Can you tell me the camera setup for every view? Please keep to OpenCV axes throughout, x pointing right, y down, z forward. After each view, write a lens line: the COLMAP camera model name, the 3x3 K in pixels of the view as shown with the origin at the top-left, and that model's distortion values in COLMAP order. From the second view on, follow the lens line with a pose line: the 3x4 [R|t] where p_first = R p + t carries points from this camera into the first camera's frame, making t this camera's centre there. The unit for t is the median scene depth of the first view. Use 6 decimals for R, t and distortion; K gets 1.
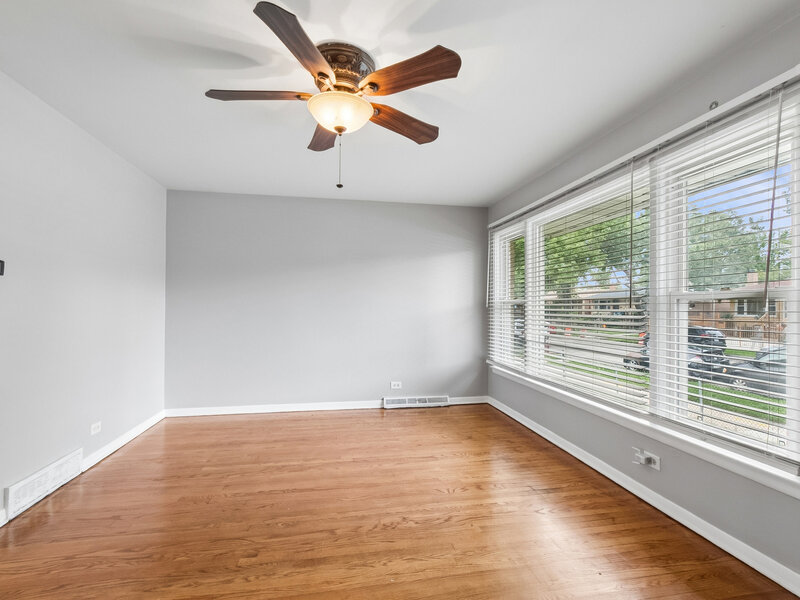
lens RADIAL K [[393.9, 0, 399.6], [0, 393.9, 305.1], [0, 0, 1]] dist [-0.000702, 0.000094]
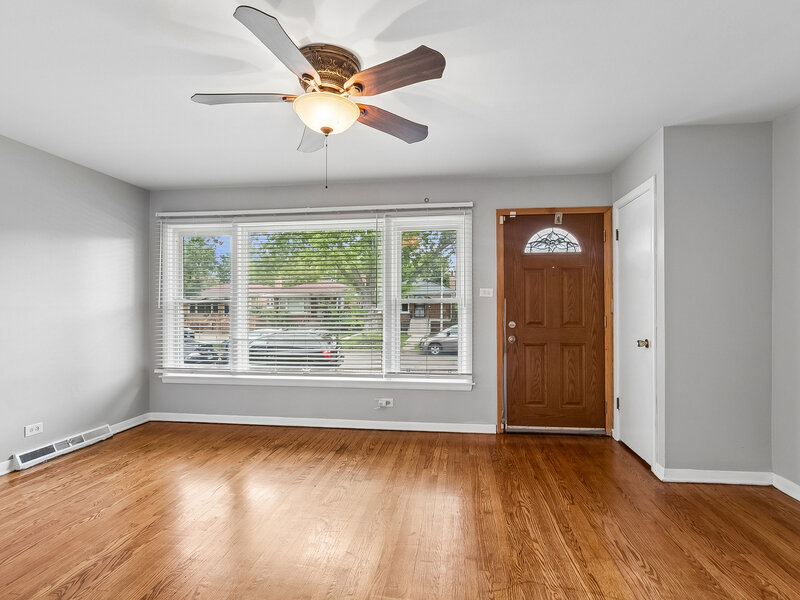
lens RADIAL K [[416.2, 0, 400.0], [0, 416.2, 300.0], [0, 0, 1]] dist [-0.001103, -0.000160]
pose [[0.301234, 0.010346, 0.953494, -0.487836], [-0.000016, 0.999941, -0.010845, -0.001939], [-0.953550, 0.003252, 0.301216, 0.221757]]
